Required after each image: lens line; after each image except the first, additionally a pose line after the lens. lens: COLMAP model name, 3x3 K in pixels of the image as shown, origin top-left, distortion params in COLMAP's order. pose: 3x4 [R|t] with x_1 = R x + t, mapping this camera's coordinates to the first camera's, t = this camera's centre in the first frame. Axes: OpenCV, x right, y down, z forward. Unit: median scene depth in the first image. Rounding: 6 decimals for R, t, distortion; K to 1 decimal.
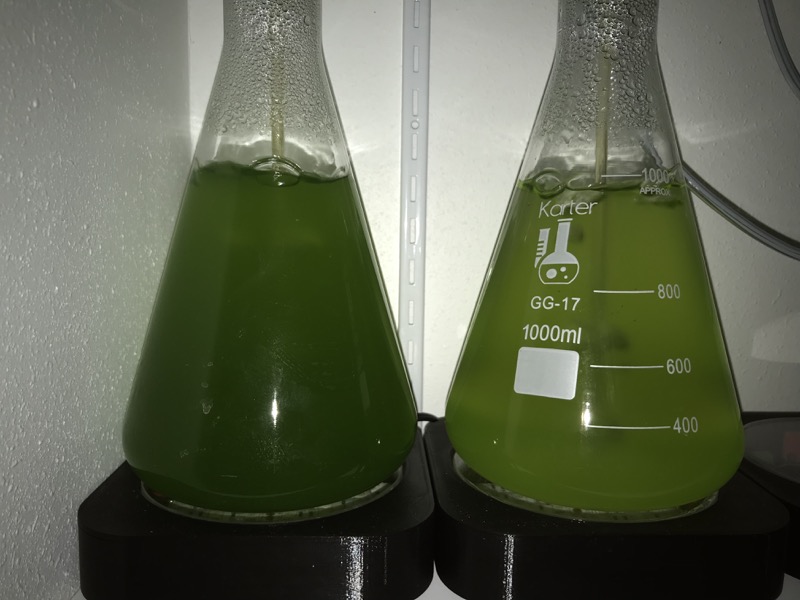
lens RADIAL K [[655.2, 0, 399.6], [0, 655.2, 300.7], [0, 0, 1]] dist [0.004338, -0.015843]
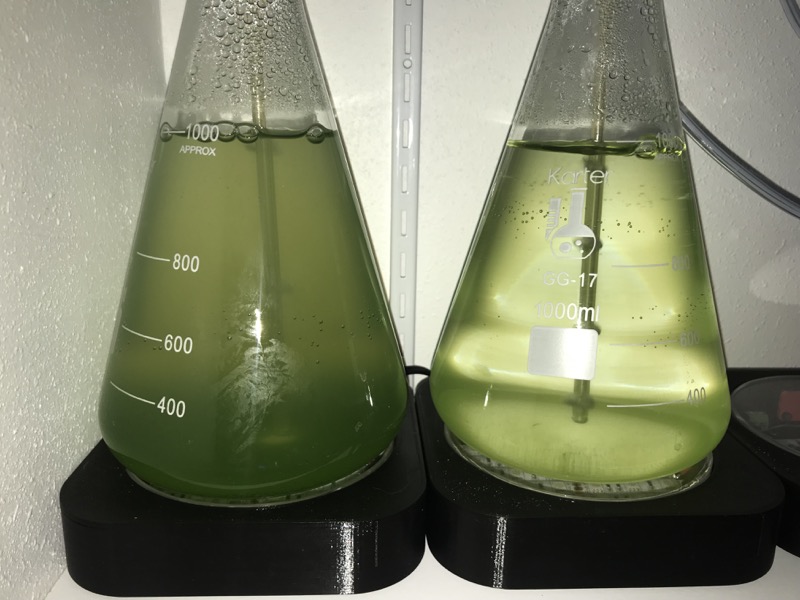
lens RADIAL K [[655.2, 0, 400.5], [0, 655.2, 298.9], [0, 0, 1]] dist [0.004338, -0.015843]
pose [[0.999925, -0.001060, 0.012223, 0.002863], [-0.000489, 0.992024, 0.126047, -0.082705], [-0.012259, -0.126043, 0.991949, 0.057663]]
